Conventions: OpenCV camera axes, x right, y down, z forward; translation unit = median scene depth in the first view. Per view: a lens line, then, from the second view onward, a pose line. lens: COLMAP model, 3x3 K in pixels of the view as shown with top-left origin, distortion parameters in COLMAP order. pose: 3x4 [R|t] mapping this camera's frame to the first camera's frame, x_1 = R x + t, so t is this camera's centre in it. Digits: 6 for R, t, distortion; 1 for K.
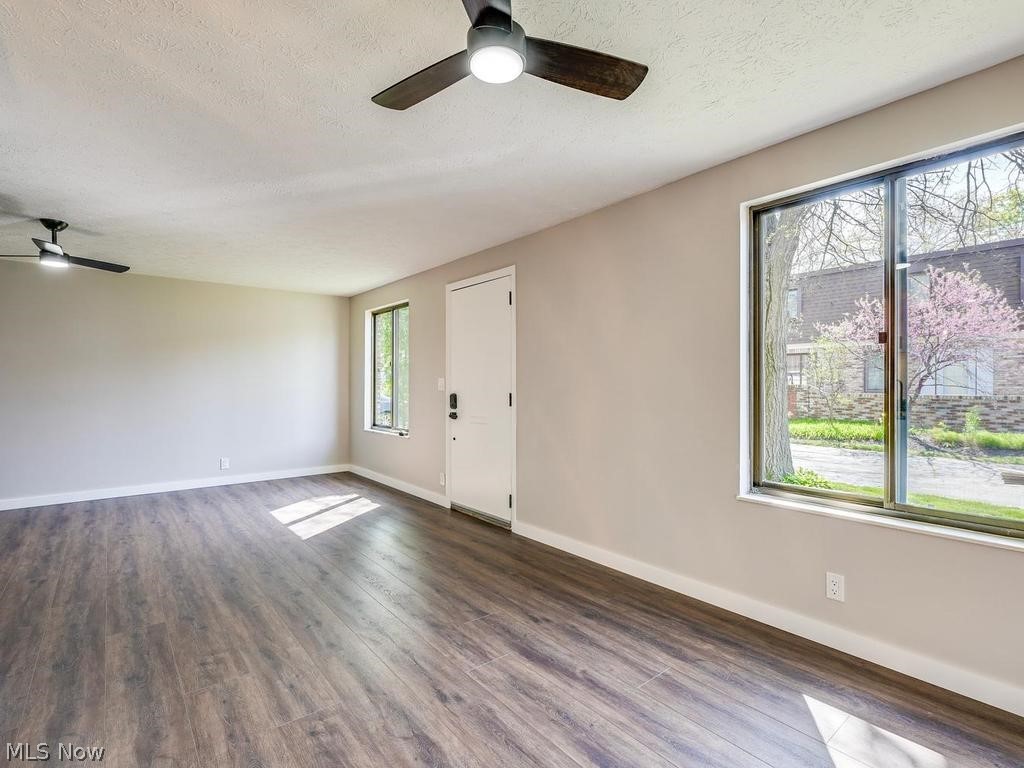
lens RADIAL K [[502.8, 0, 519.7], [0, 502.8, 389.1], [0, 0, 1]] dist [-0.001698, -0.000341]
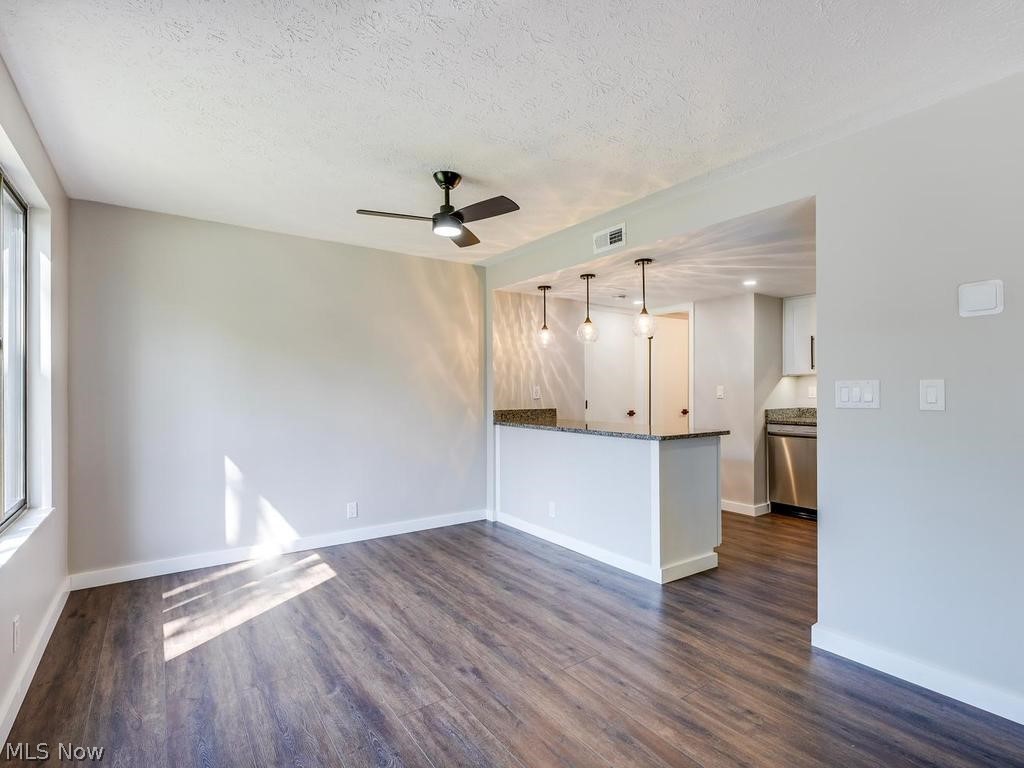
lens RADIAL K [[502.8, 0, 519.7], [0, 502.8, 389.1], [0, 0, 1]] dist [-0.001698, -0.000341]
pose [[-0.997999, 0.004379, 0.063071, -0.153768], [0.004840, 0.999963, 0.007159, -0.010782], [-0.063038, 0.007450, -0.997983, 1.001585]]
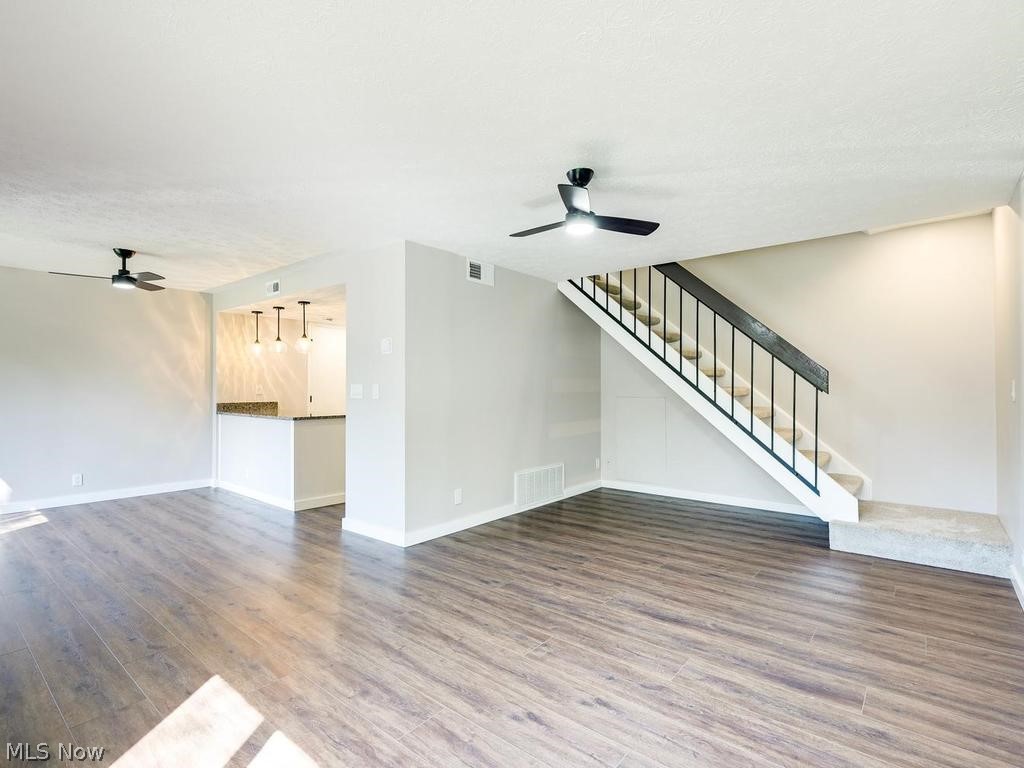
lens RADIAL K [[499.8, 0, 517.0], [0, 499.8, 381.8], [0, 0, 1]] dist [-0.000847, -0.000012]
pose [[-0.979769, -0.001973, -0.200120, -0.608324], [-0.001823, 0.999998, -0.000937, -0.018914], [0.200121, -0.000553, -0.979771, 1.515975]]
